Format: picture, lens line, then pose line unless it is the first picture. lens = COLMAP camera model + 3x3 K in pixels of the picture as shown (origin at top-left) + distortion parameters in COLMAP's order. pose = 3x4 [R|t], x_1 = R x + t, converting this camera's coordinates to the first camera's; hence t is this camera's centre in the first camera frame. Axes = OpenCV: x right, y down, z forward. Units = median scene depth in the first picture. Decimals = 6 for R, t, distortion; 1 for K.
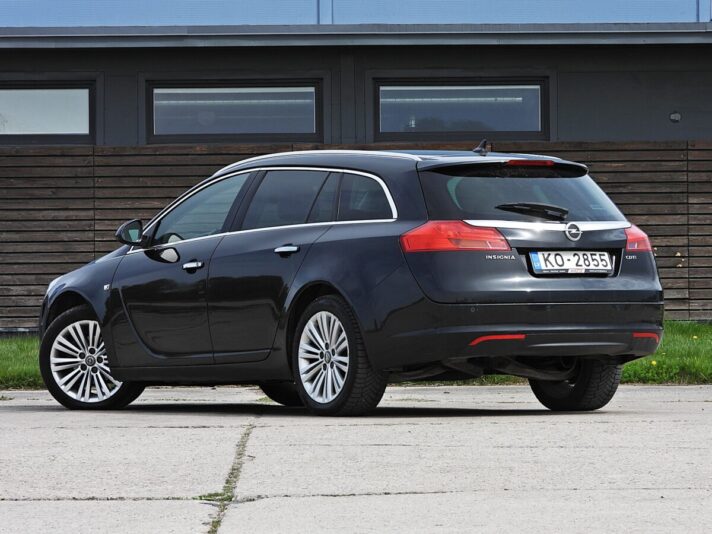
lens RADIAL K [[3565.3, 0, 356.0], [0, 3565.3, 267.0], [0, 0, 1]] dist [-0.113974, 2.892315]
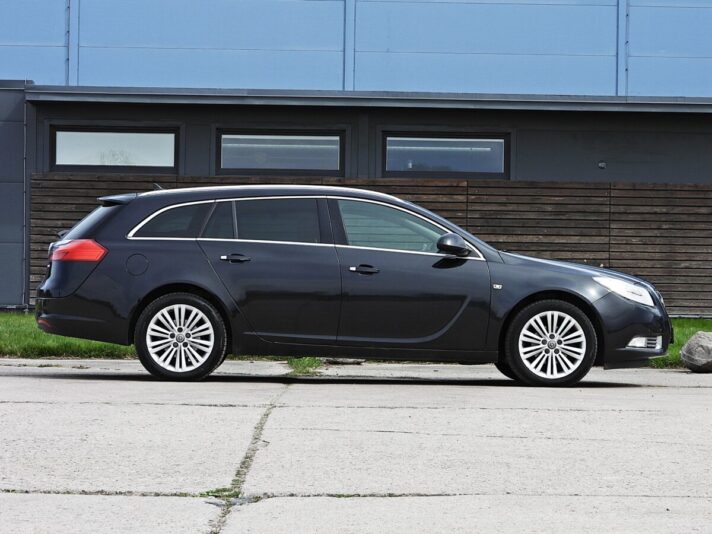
lens RADIAL K [[2413.6, 0, 356.0], [0, 2413.6, 267.0], [0, 0, 1]] dist [-0.051673, 0.557600]
pose [[0.999680, 0.024937, -0.004304, 0.000011], [-0.024939, 0.999689, -0.000318, -0.000360], [0.004295, 0.000426, 0.999991, 0.140932]]
